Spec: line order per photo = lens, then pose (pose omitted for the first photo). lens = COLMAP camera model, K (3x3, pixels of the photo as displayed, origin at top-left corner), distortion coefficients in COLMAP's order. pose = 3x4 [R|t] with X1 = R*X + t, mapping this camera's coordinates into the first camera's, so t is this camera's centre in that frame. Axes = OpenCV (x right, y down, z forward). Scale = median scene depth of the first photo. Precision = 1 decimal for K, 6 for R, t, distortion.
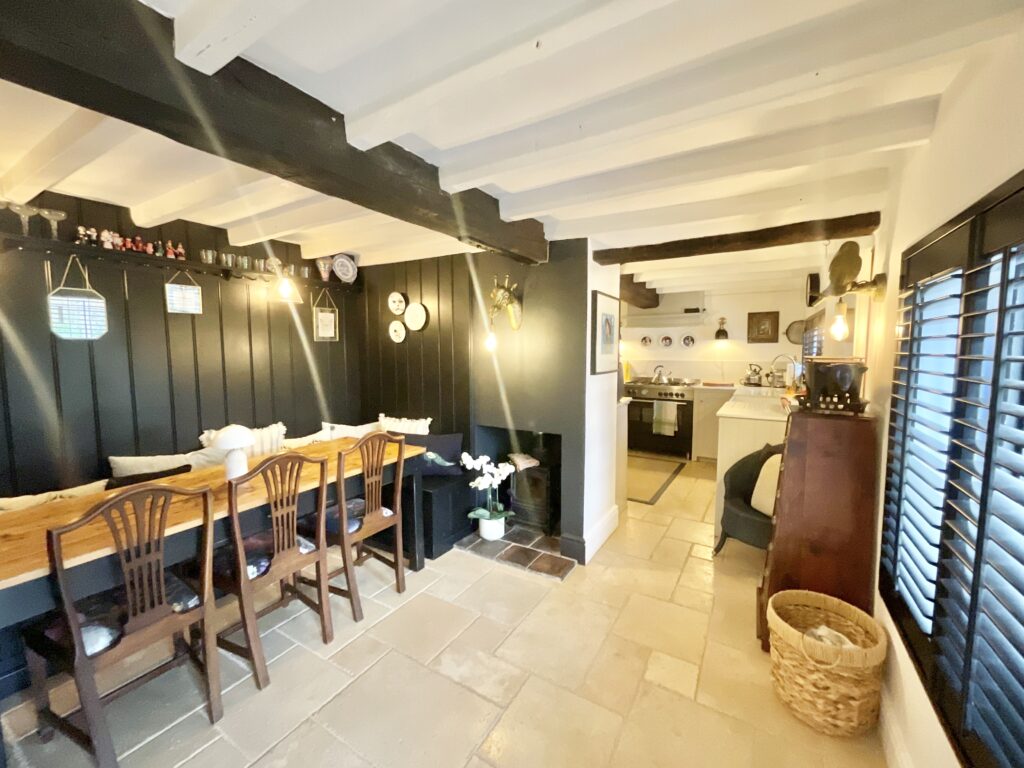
lens RADIAL K [[416.5, 0, 517.1], [0, 416.5, 385.8], [0, 0, 1]] dist [0.000334, 0.000048]
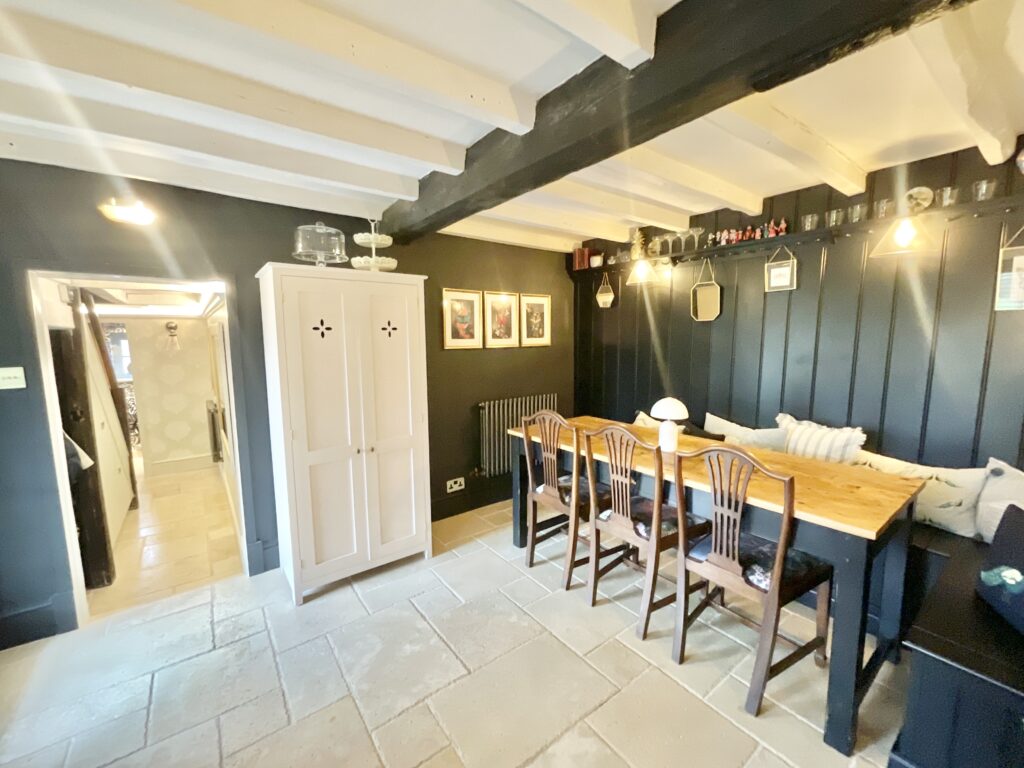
lens RADIAL K [[421.2, 0, 512.0], [0, 421.2, 384.0], [0, 0, 1]] dist [-0.000990, -0.000089]
pose [[-0.372791, 0.113872, -0.920902, 0.391960], [-0.073010, 0.985765, 0.151447, -0.063773], [0.925039, 0.123693, -0.359170, 0.834473]]
